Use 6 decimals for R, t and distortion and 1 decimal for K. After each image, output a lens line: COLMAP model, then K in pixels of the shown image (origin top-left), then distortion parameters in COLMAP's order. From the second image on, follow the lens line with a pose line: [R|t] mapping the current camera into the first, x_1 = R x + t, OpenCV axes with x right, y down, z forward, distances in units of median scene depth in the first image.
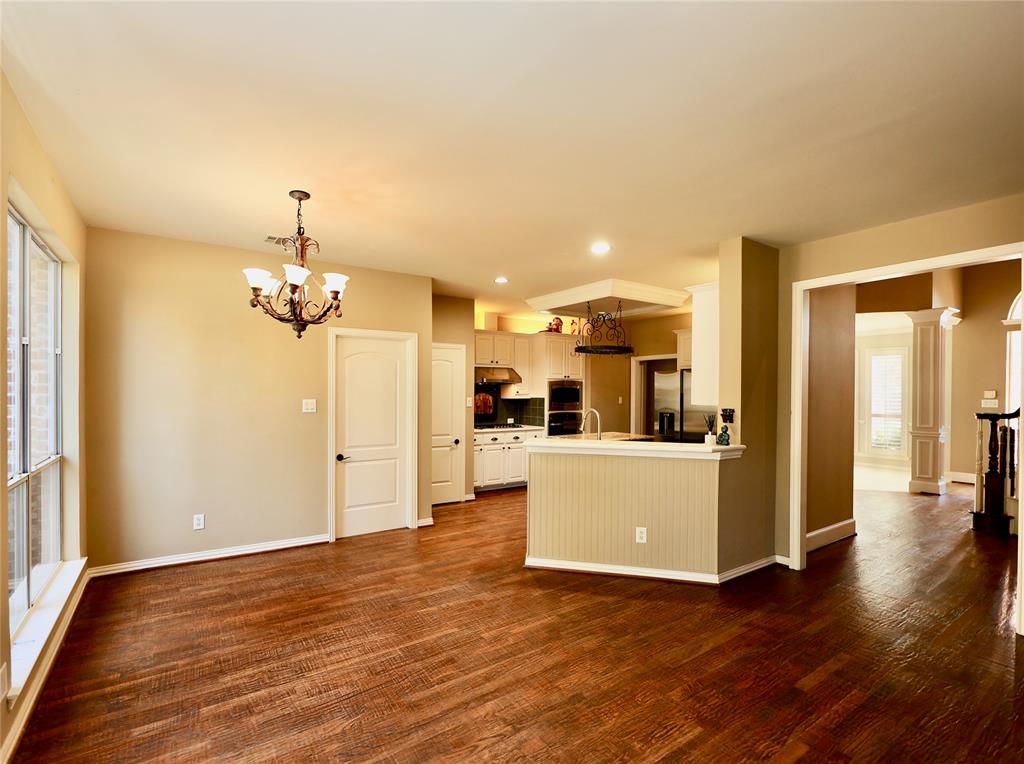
lens RADIAL K [[455.7, 0, 504.4], [0, 455.7, 392.0], [0, 0, 1]] dist [-0.008331, 0.002364]
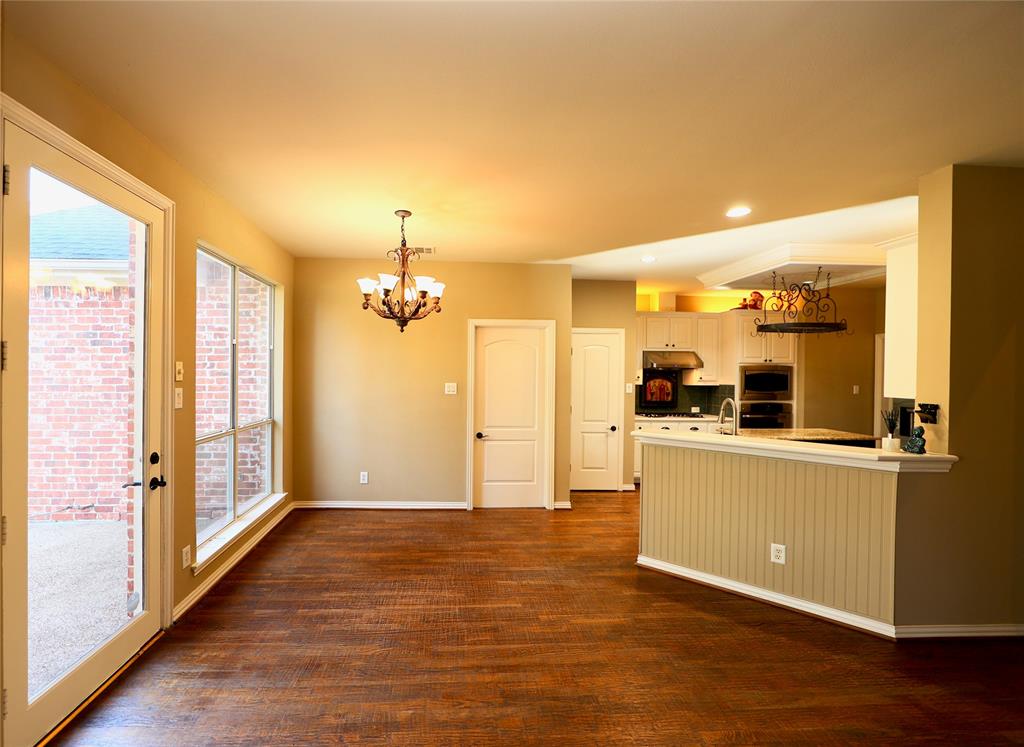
lens RADIAL K [[465.8, 0, 512.9], [0, 465.8, 375.5], [0, 0, 1]] dist [-0.005329, 0.001682]
pose [[0.884008, 0.006622, -0.467424, 0.307201], [-0.007878, 0.999969, -0.000732, -0.003642], [0.467405, 0.004329, 0.884033, 0.036951]]
